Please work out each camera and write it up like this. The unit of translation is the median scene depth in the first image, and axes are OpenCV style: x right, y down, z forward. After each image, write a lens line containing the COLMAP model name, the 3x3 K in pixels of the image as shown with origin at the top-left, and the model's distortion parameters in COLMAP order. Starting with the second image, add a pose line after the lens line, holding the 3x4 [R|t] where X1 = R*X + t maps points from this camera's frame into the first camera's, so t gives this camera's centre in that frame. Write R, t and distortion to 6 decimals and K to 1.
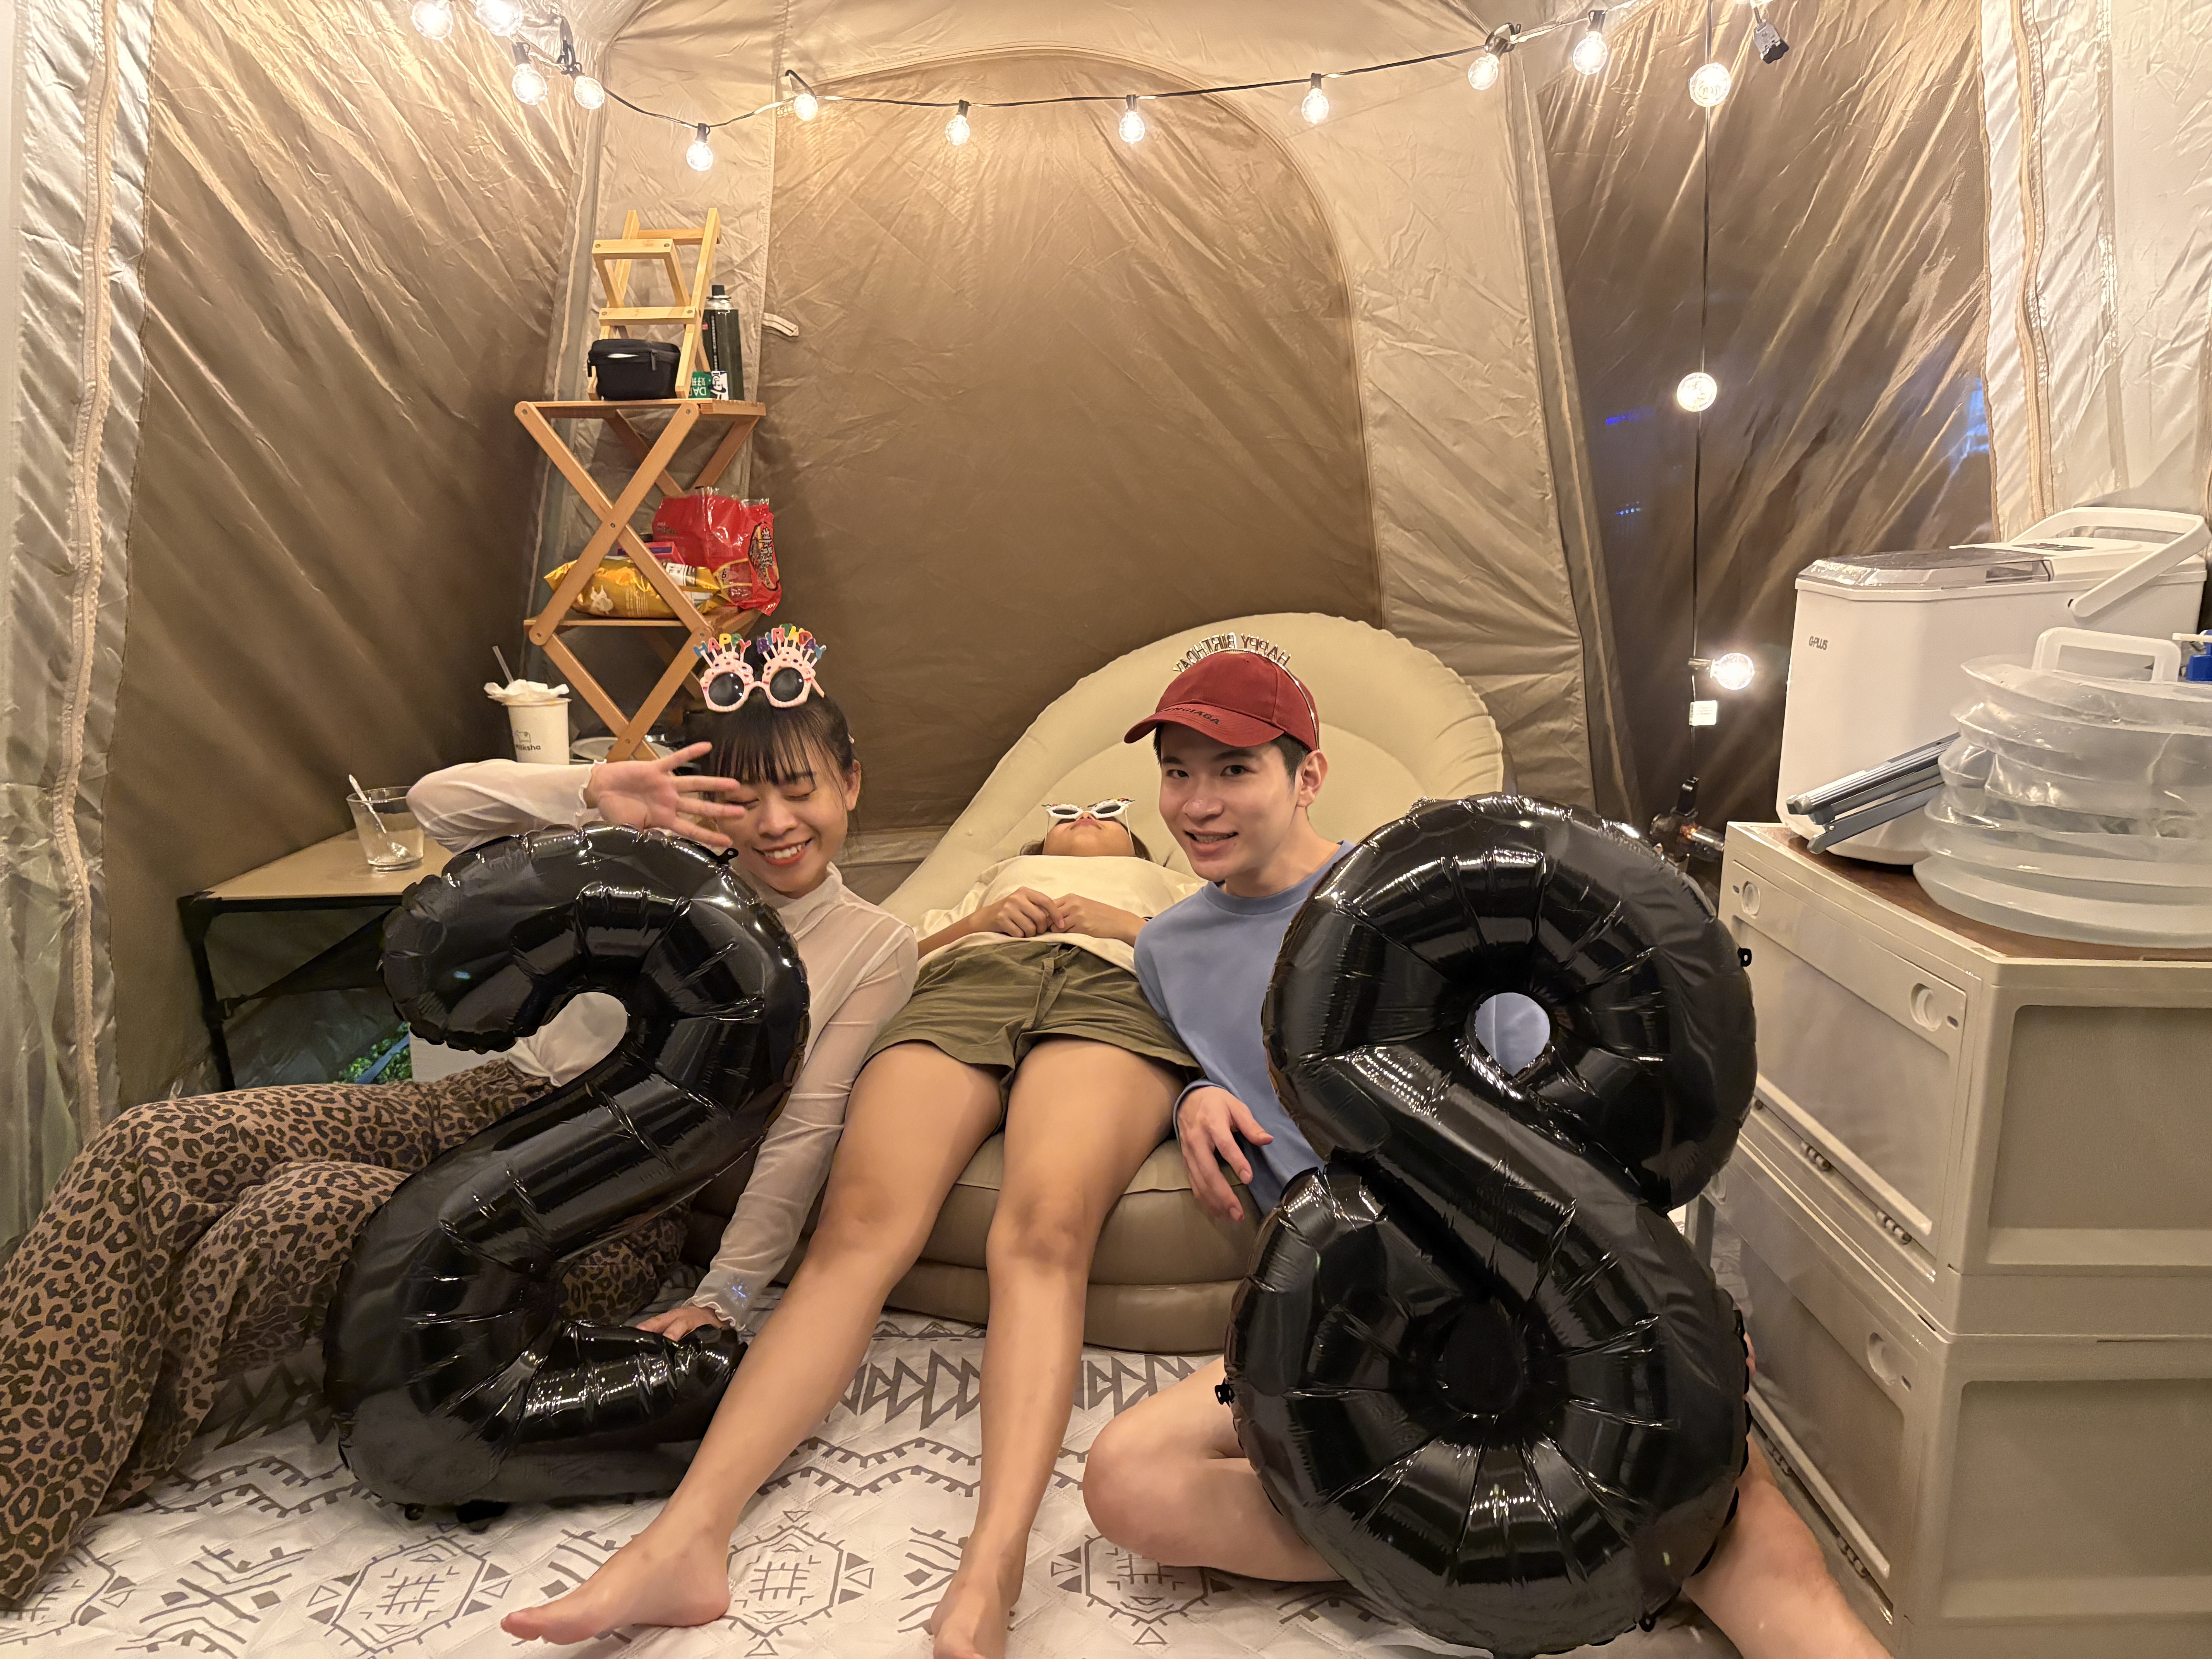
lens RADIAL K [[1654.8, 0, 1106.0], [0, 1654.8, 829.5], [0, 0, 1]] dist [-0.023745, -0.001253]
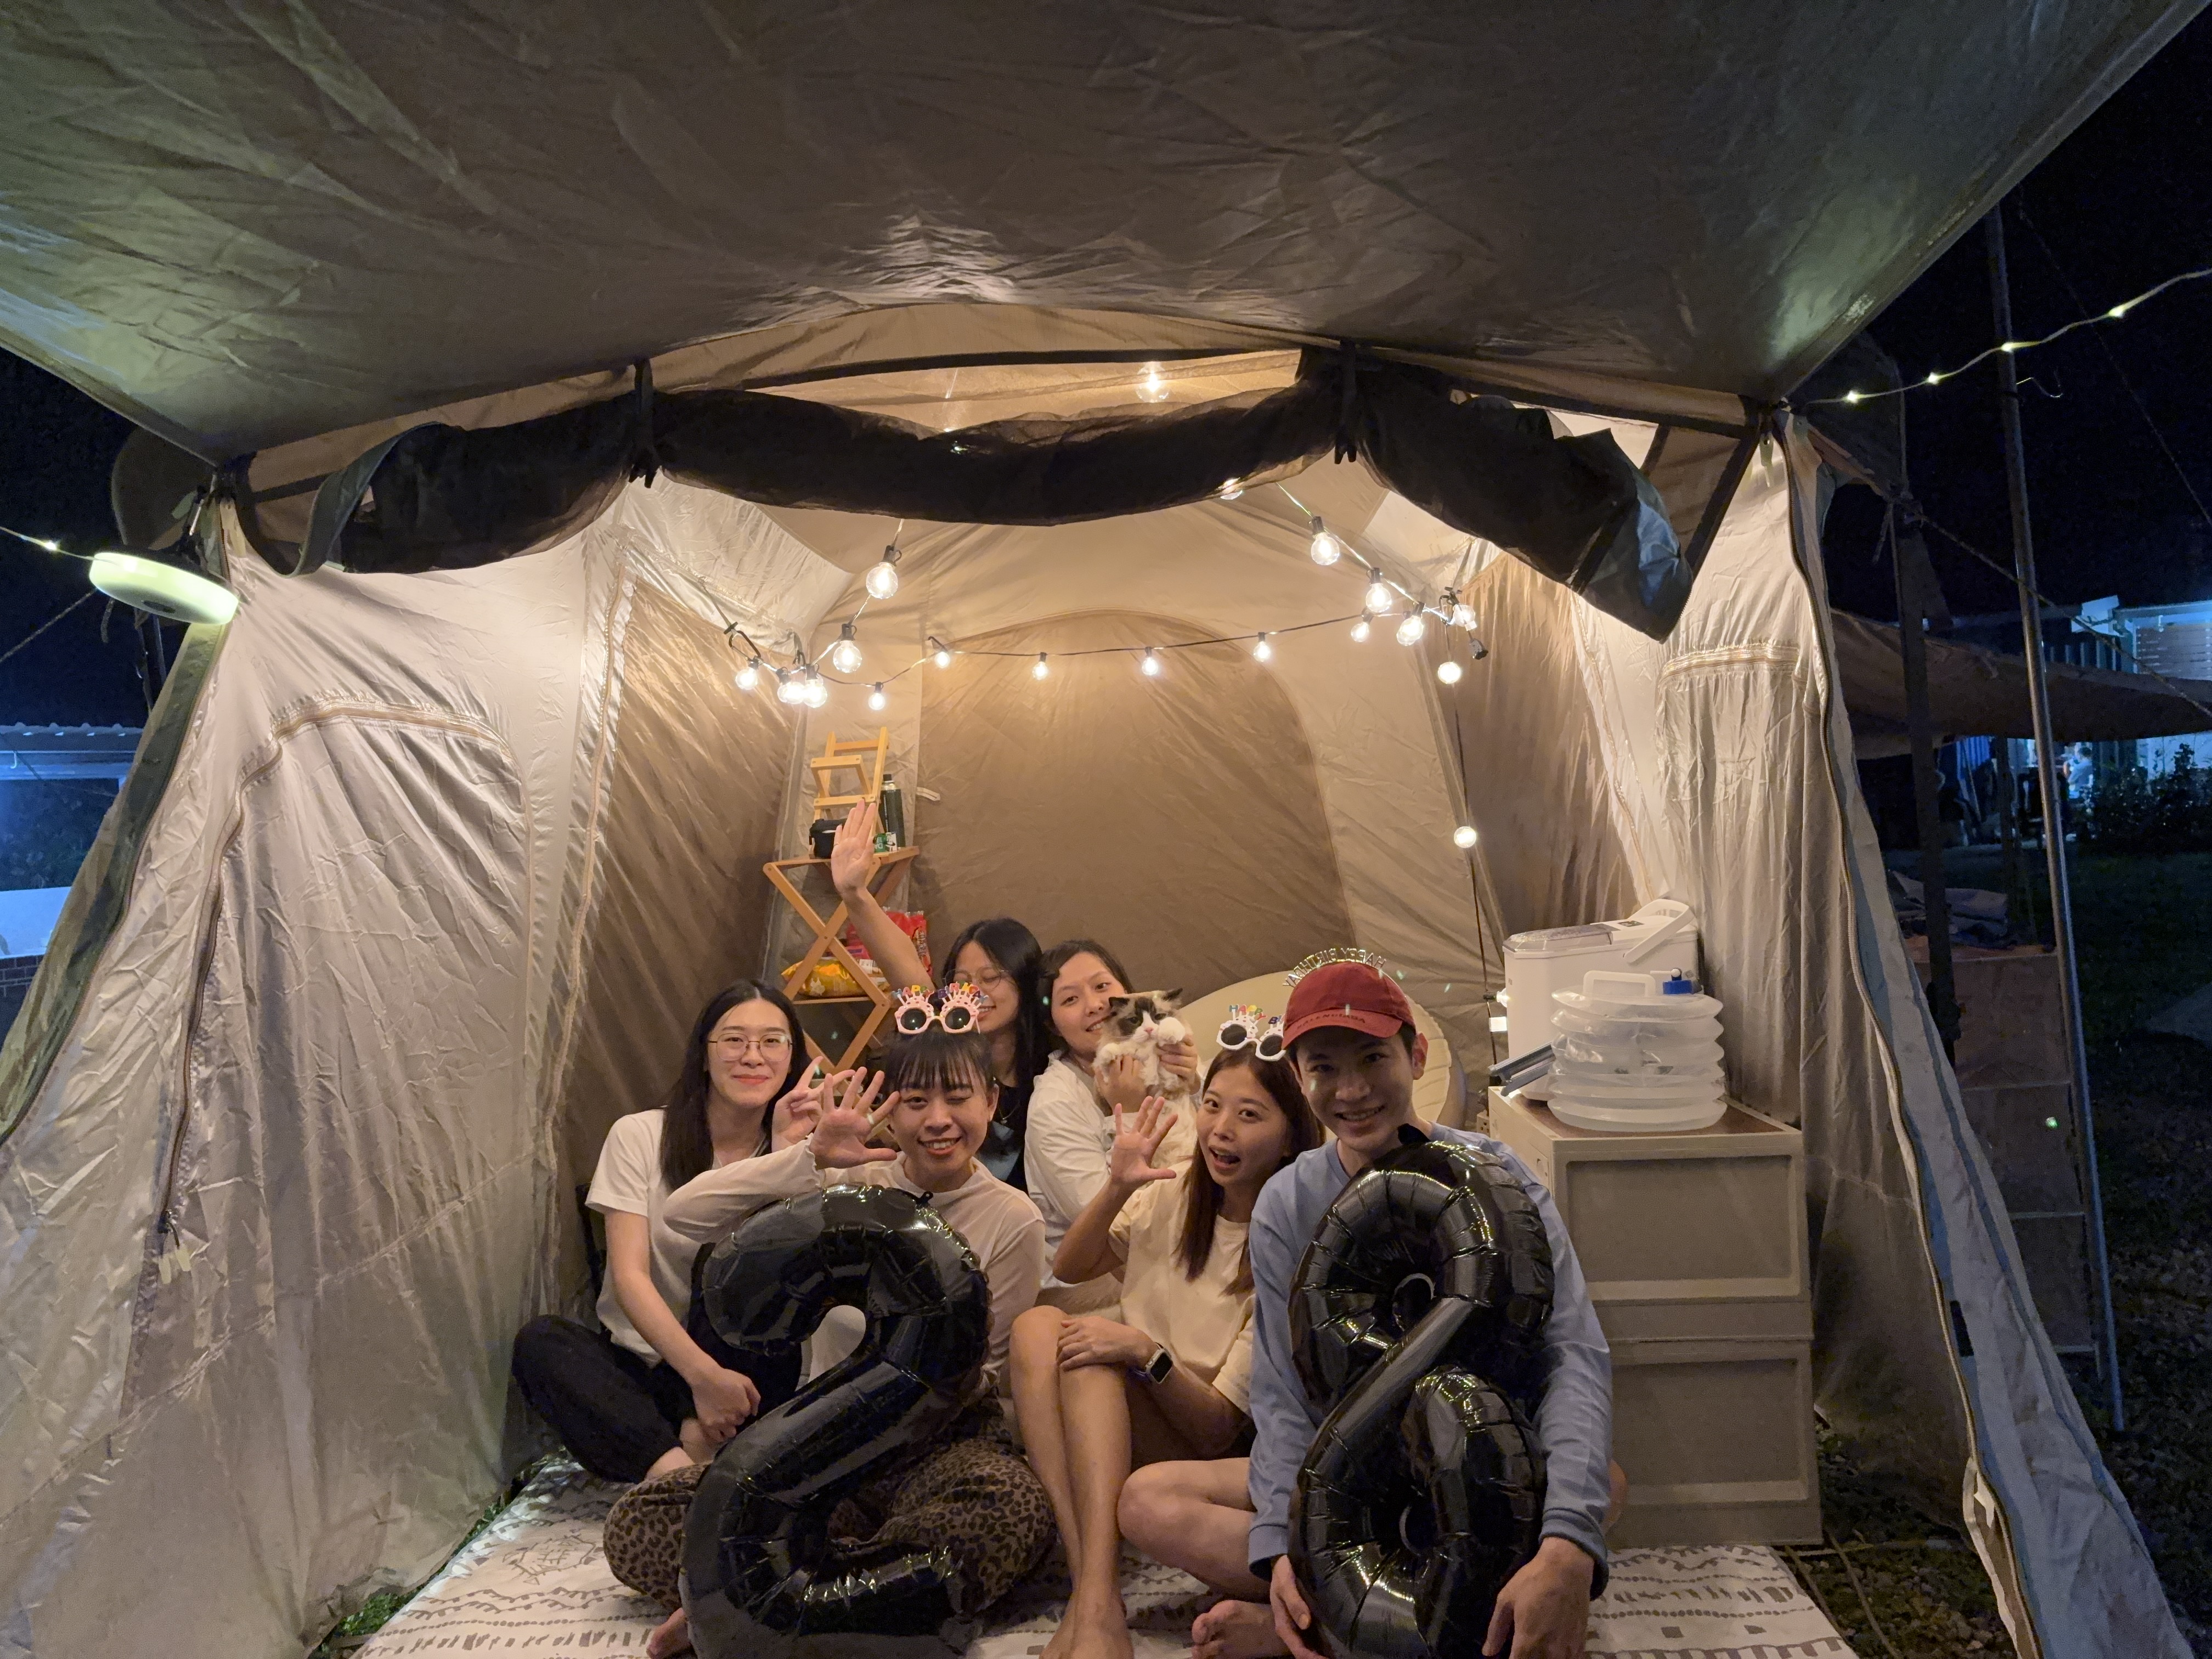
lens RADIAL K [[1654.8, 0, 1106.0], [0, 1654.8, 829.5], [0, 0, 1]] dist [-0.023745, -0.001253]
pose [[0.995797, -0.060156, -0.069057, 0.070704], [0.044748, 0.977482, -0.206218, 0.044434], [0.079907, 0.202262, 0.976066, -0.485040]]
